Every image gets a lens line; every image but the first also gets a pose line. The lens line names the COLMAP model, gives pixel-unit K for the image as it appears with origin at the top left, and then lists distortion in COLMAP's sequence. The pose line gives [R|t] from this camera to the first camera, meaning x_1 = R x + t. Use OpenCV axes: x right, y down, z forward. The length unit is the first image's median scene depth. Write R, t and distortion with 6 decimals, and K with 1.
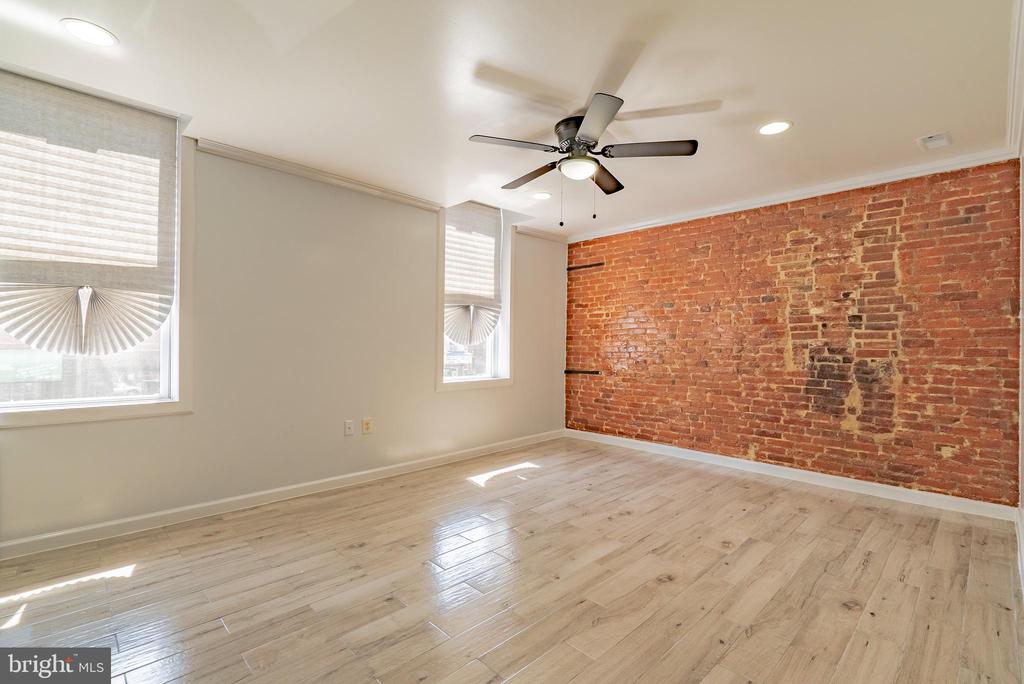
lens RADIAL K [[466.8, 0, 510.9], [0, 466.8, 340.4], [0, 0, 1]] dist [0.017260, -0.001300]
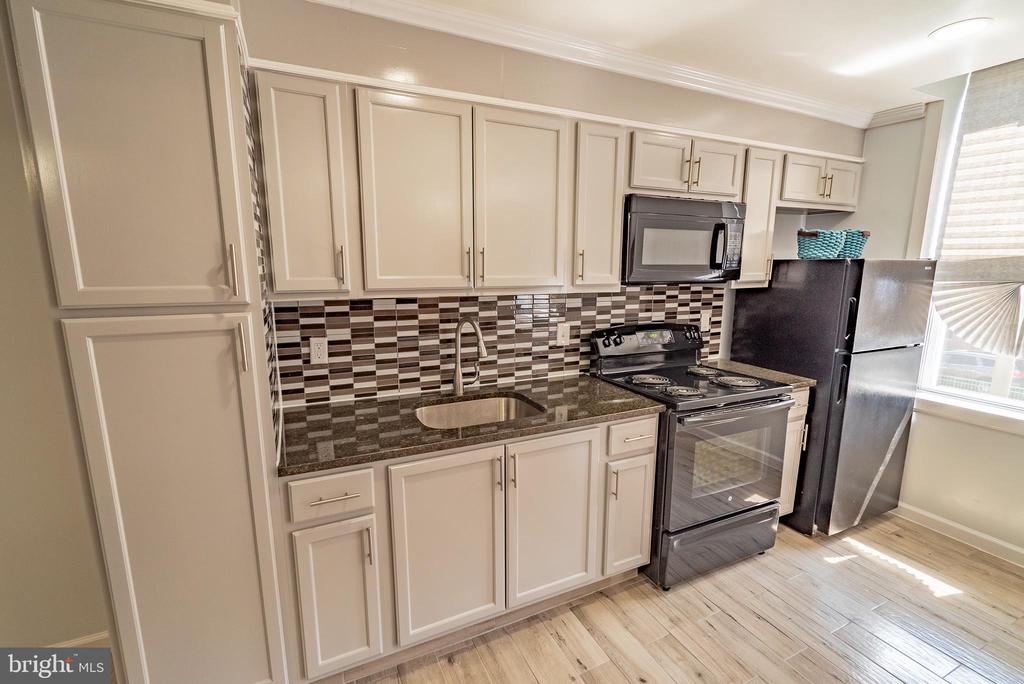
lens RADIAL K [[466.8, 0, 513.6], [0, 466.8, 344.5], [0, 0, 1]] dist [0.017260, -0.001300]
pose [[-0.321886, 0.169184, -0.931540, 0.269632], [0.016427, 0.984755, 0.173172, -0.175187], [0.946636, 0.040440, -0.319757, 0.388414]]
